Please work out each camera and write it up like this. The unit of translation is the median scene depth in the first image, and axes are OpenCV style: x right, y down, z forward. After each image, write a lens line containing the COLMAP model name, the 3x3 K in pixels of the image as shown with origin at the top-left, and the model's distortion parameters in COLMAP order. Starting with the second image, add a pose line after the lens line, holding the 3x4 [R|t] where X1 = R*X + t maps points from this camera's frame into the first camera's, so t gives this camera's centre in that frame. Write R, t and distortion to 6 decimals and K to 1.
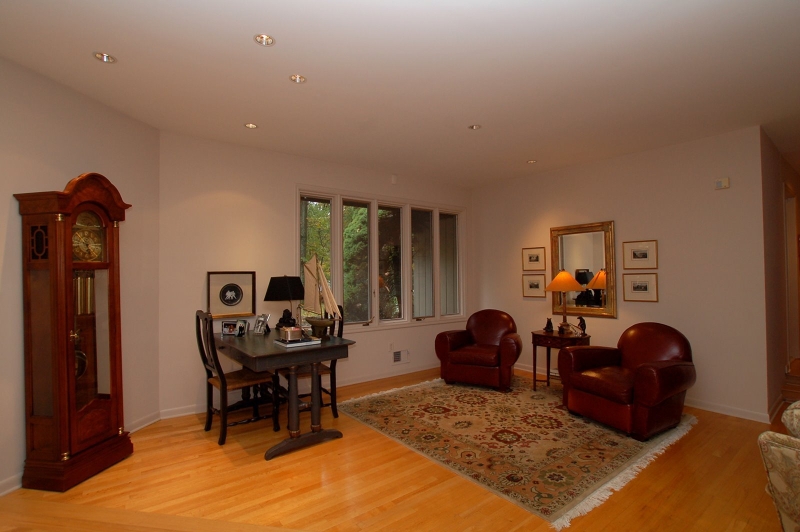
lens RADIAL K [[386.2, 0, 404.0], [0, 386.2, 267.3], [0, 0, 1]] dist [-0.063771, 0.032128]
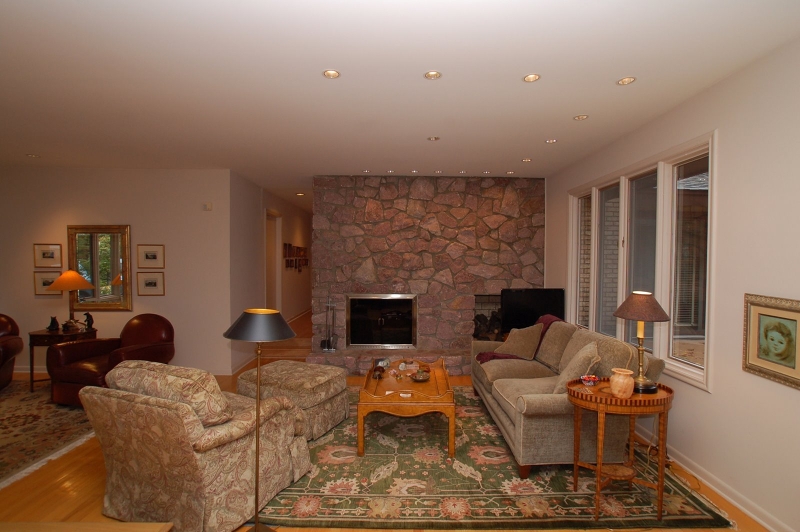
lens RADIAL K [[386.2, 0, 404.0], [0, 386.2, 267.3], [0, 0, 1]] dist [-0.063771, 0.032128]
pose [[0.605337, -0.004821, 0.795955, 0.174003], [-0.027623, 0.999252, 0.027060, -0.055842], [-0.795490, -0.038367, 0.604751, -0.369699]]
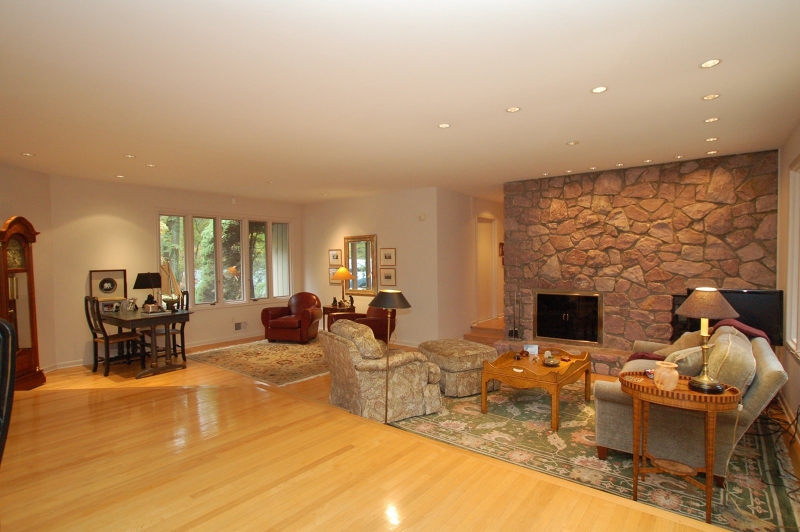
lens RADIAL K [[414.0, 0, 402.7], [0, 414.0, 265.7], [0, 0, 1]] dist [-0.054060, 0.034042]
pose [[0.971363, -0.006544, 0.237512, 0.281387], [-0.002540, 0.999278, 0.037918, -0.067201], [-0.237588, -0.037435, 0.970644, -0.792624]]
